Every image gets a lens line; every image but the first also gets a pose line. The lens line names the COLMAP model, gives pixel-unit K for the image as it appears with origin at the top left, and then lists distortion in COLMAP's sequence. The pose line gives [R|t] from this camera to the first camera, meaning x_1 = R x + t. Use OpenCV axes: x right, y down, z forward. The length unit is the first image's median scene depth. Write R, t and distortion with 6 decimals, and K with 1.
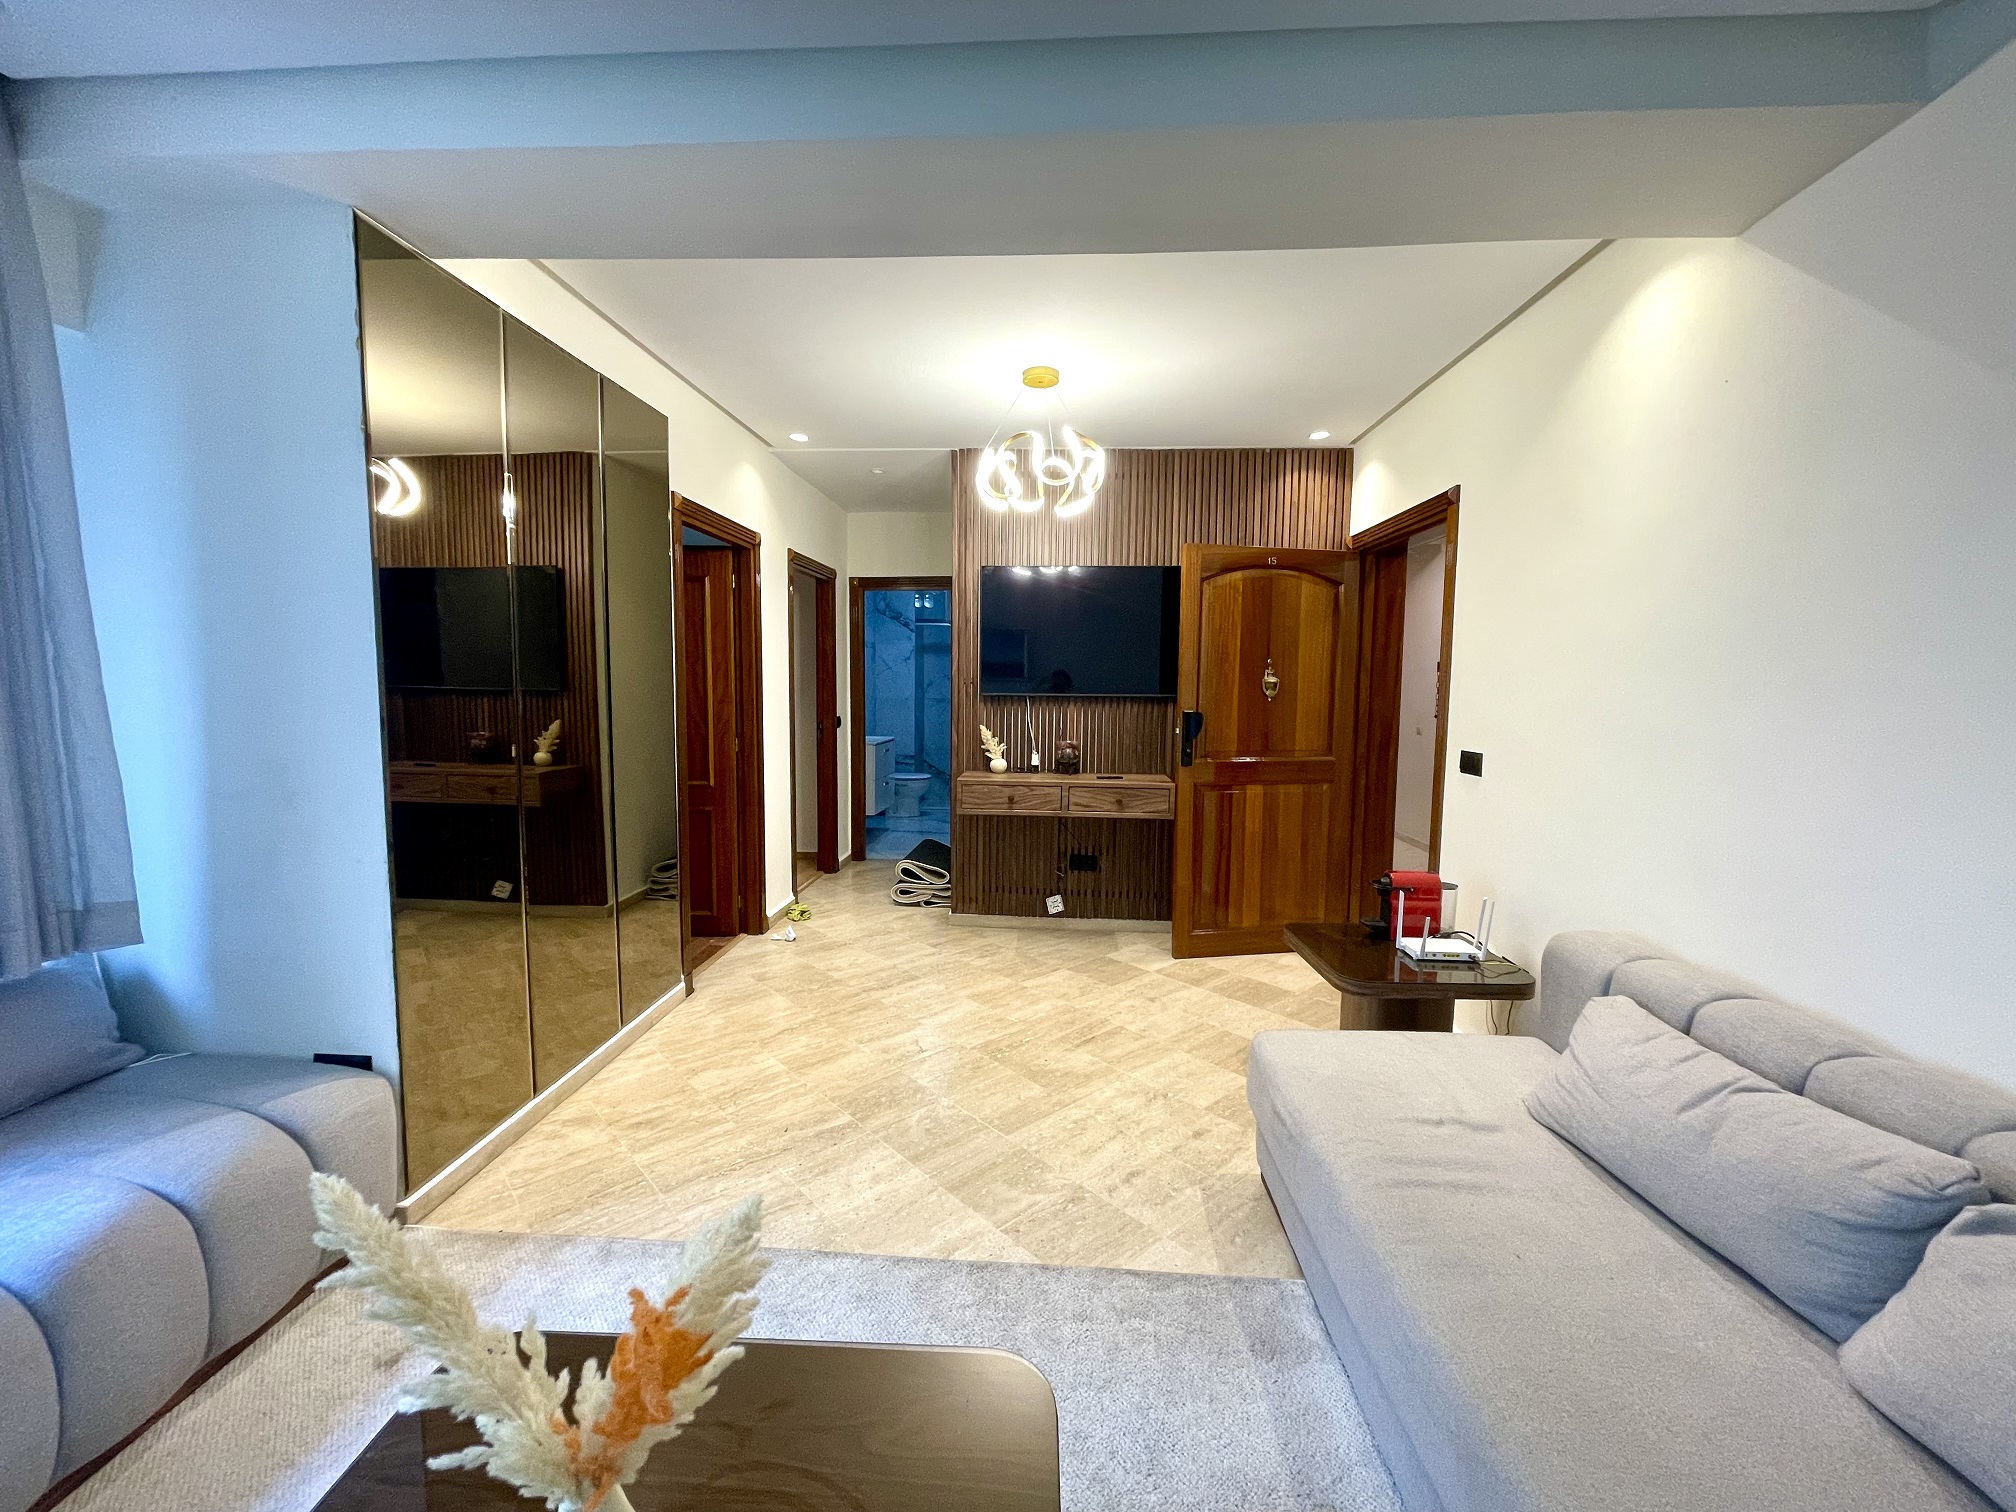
lens RADIAL K [[814.6, 0, 1002.0], [0, 814.6, 754.6], [0, 0, 1]] dist [0.000508, -0.000017]
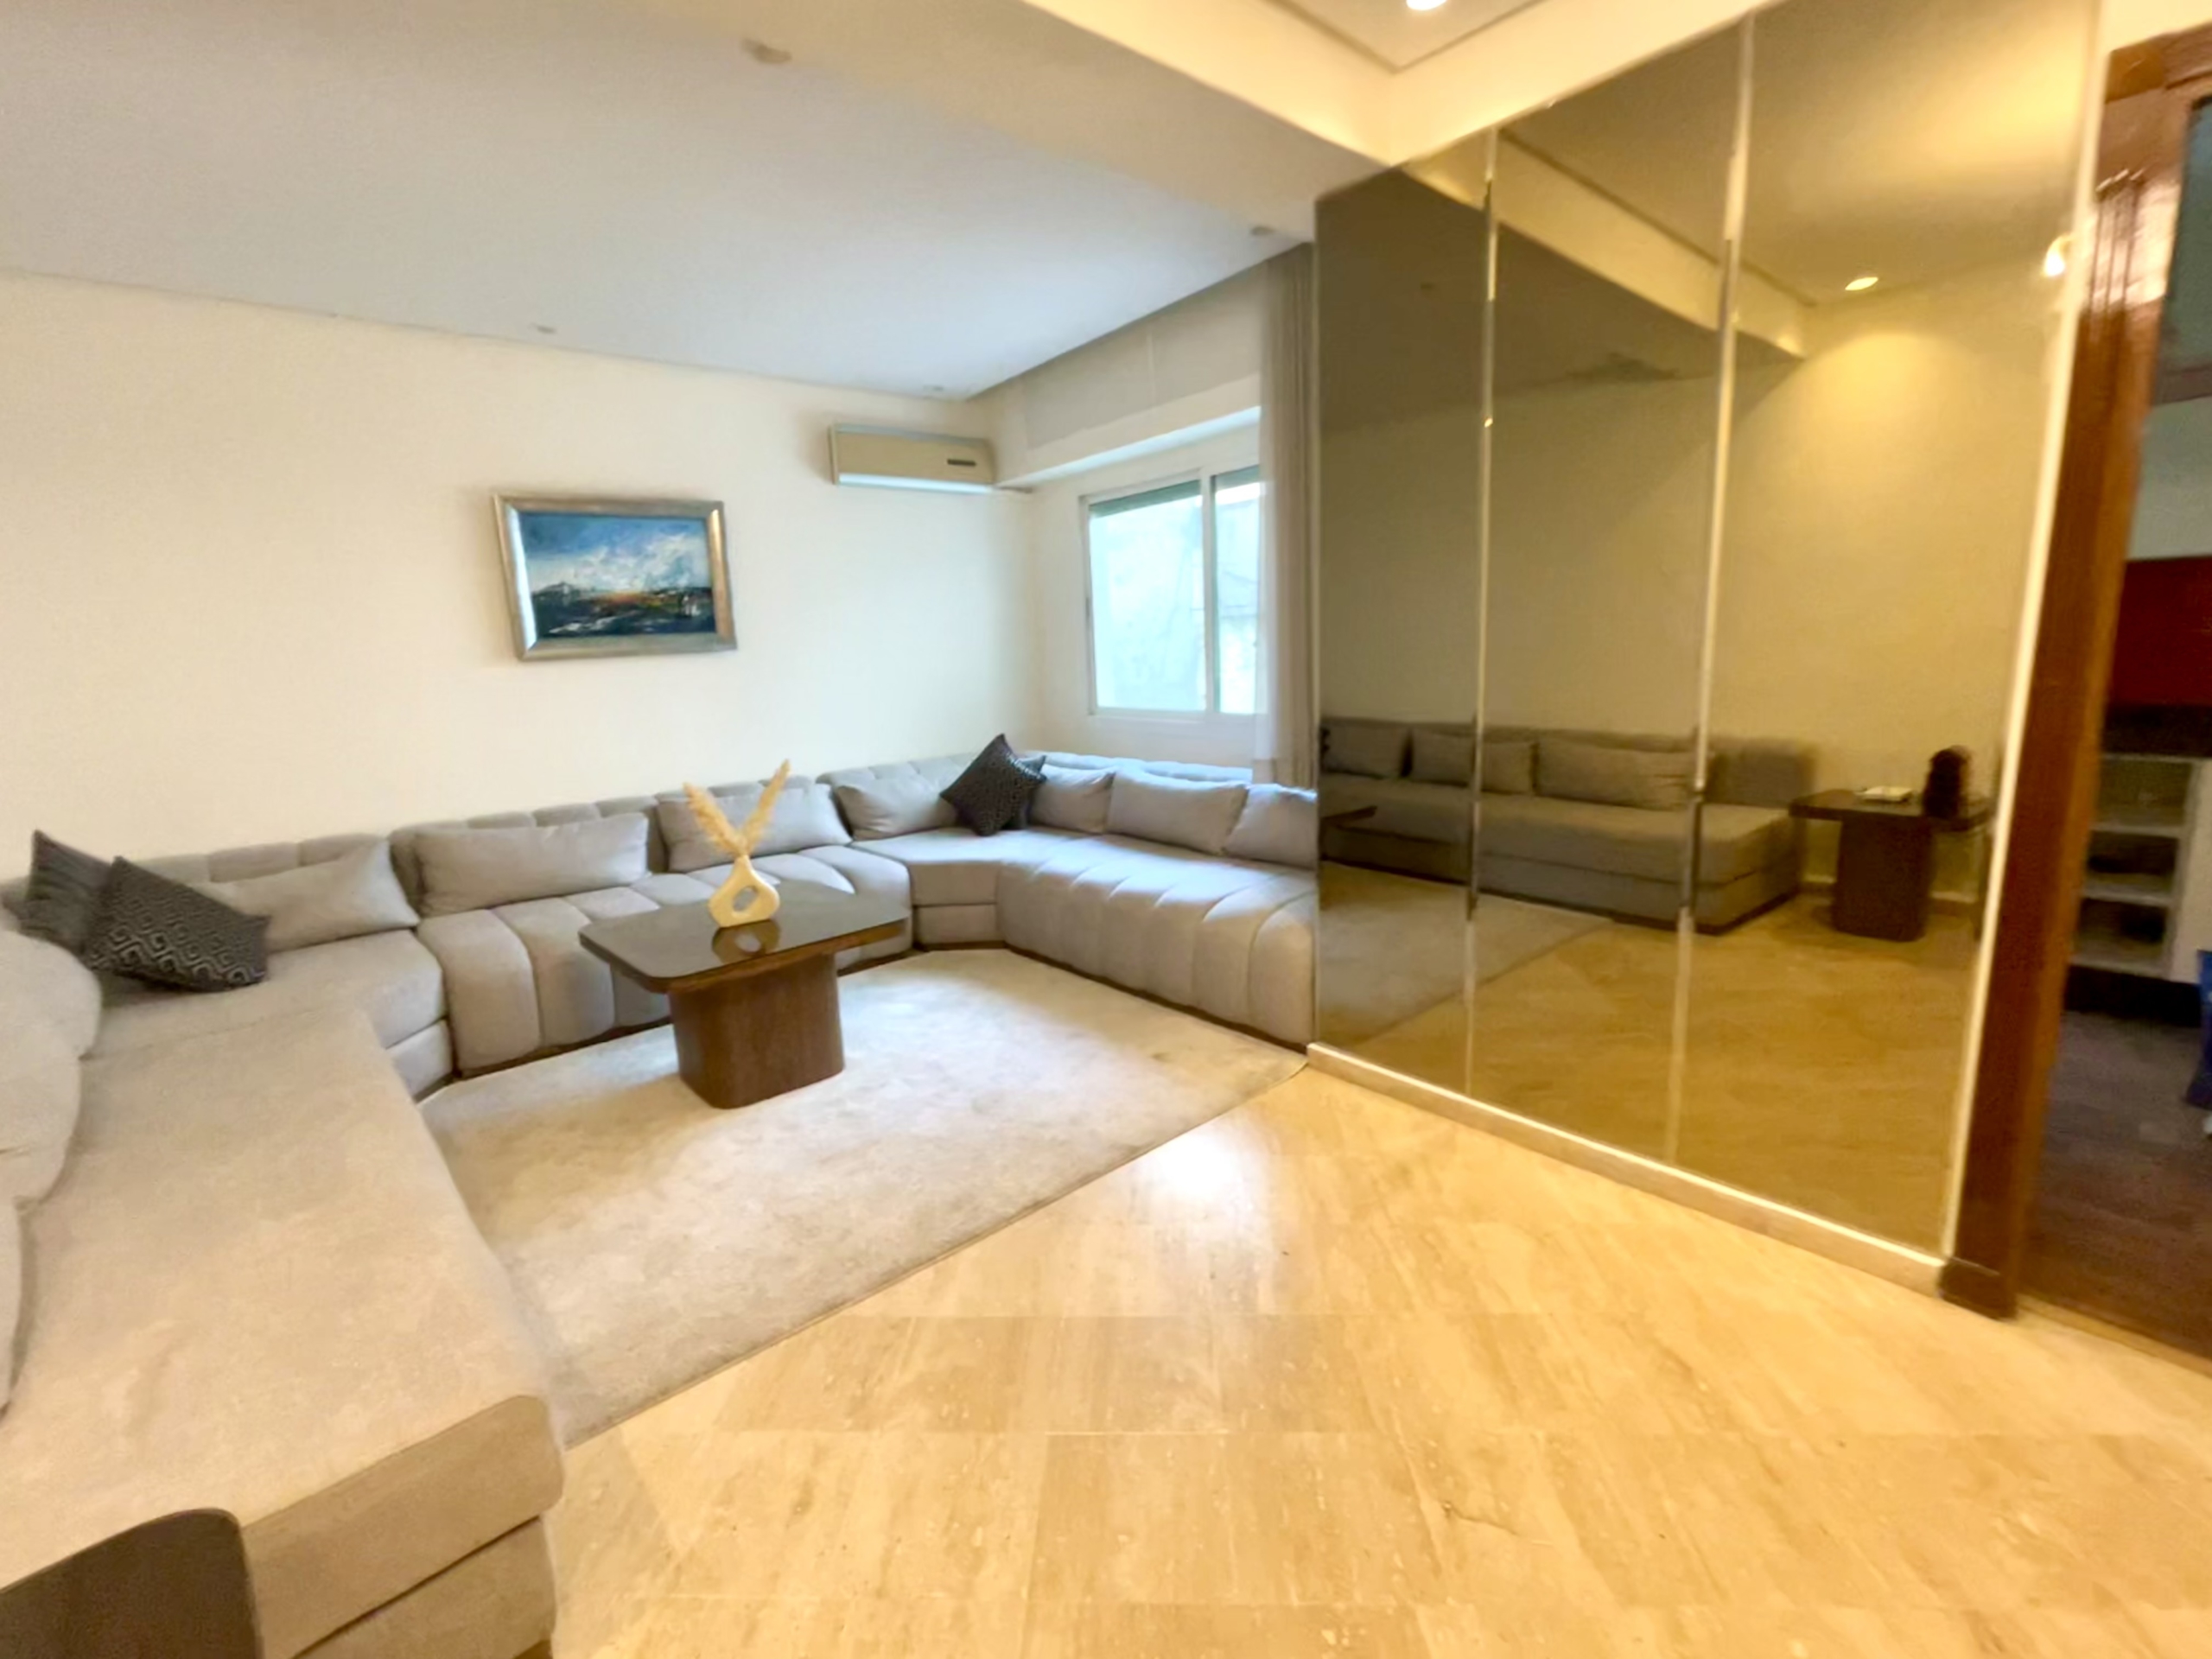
lens RADIAL K [[983.9, 0, 1098.4], [0, 983.9, 822.8], [0, 0, 1]] dist [0.010701, -0.000089]
pose [[-0.707080, 0.152619, -0.690467, 0.419774], [-0.023545, 0.970809, 0.238697, -0.108791], [0.706741, 0.185035, -0.682846, 1.537064]]
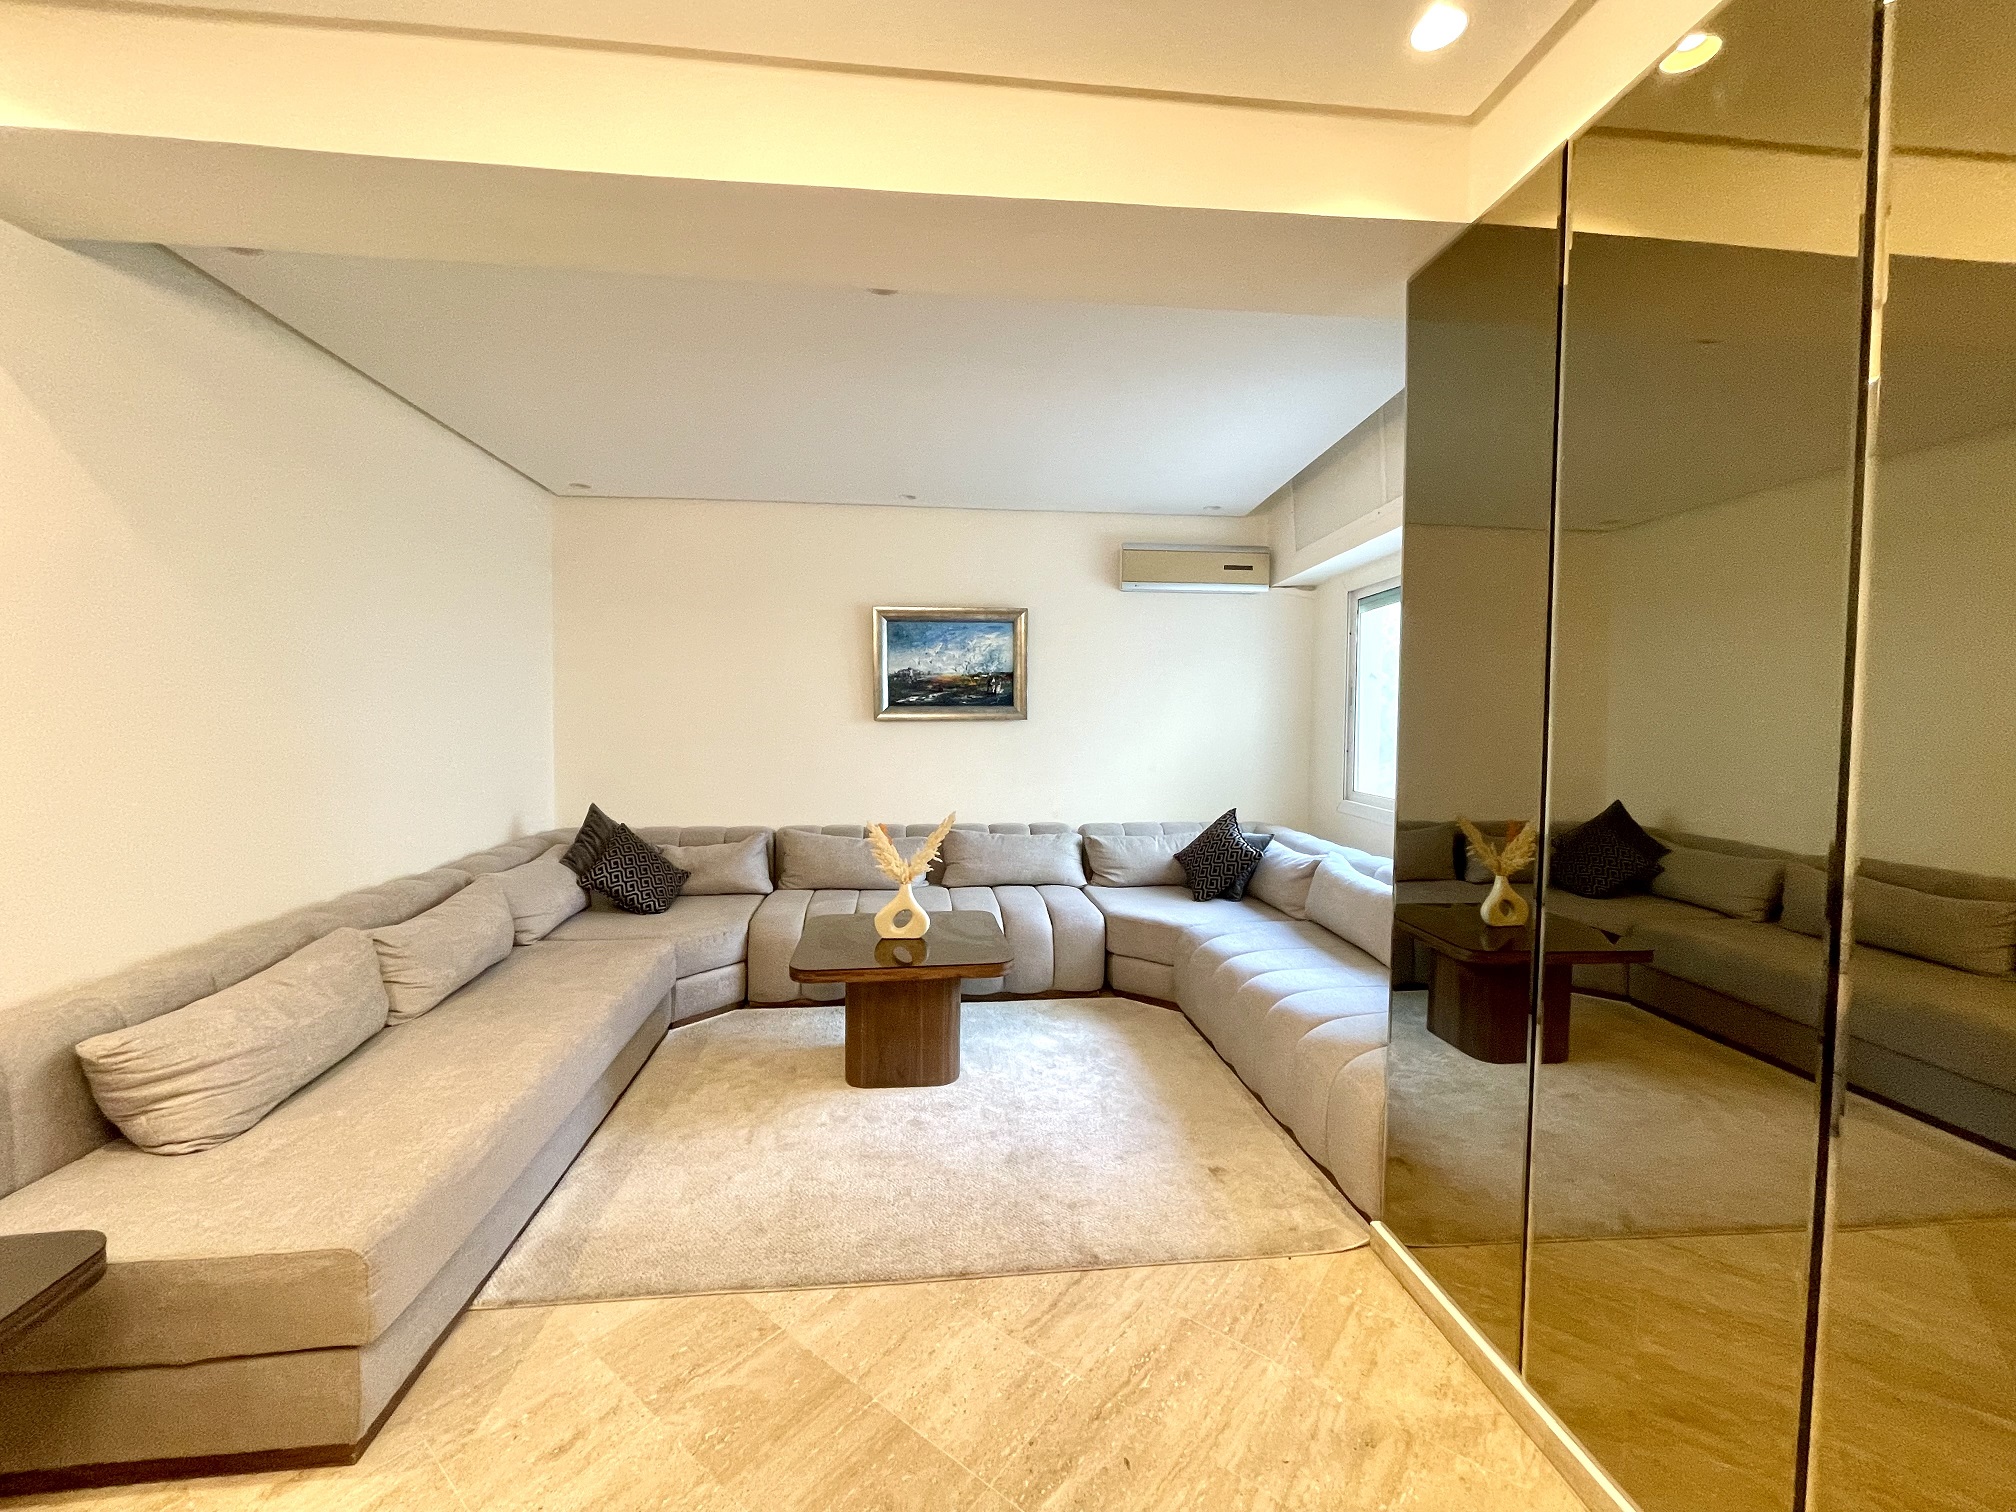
lens RADIAL K [[814.6, 0, 1002.0], [0, 814.6, 754.6], [0, 0, 1]] dist [0.000508, -0.000017]
pose [[-0.985408, -0.006654, -0.170077, -0.076110], [-0.029278, 0.990968, 0.130862, -0.141301], [0.167670, 0.133932, -0.976703, 1.646990]]
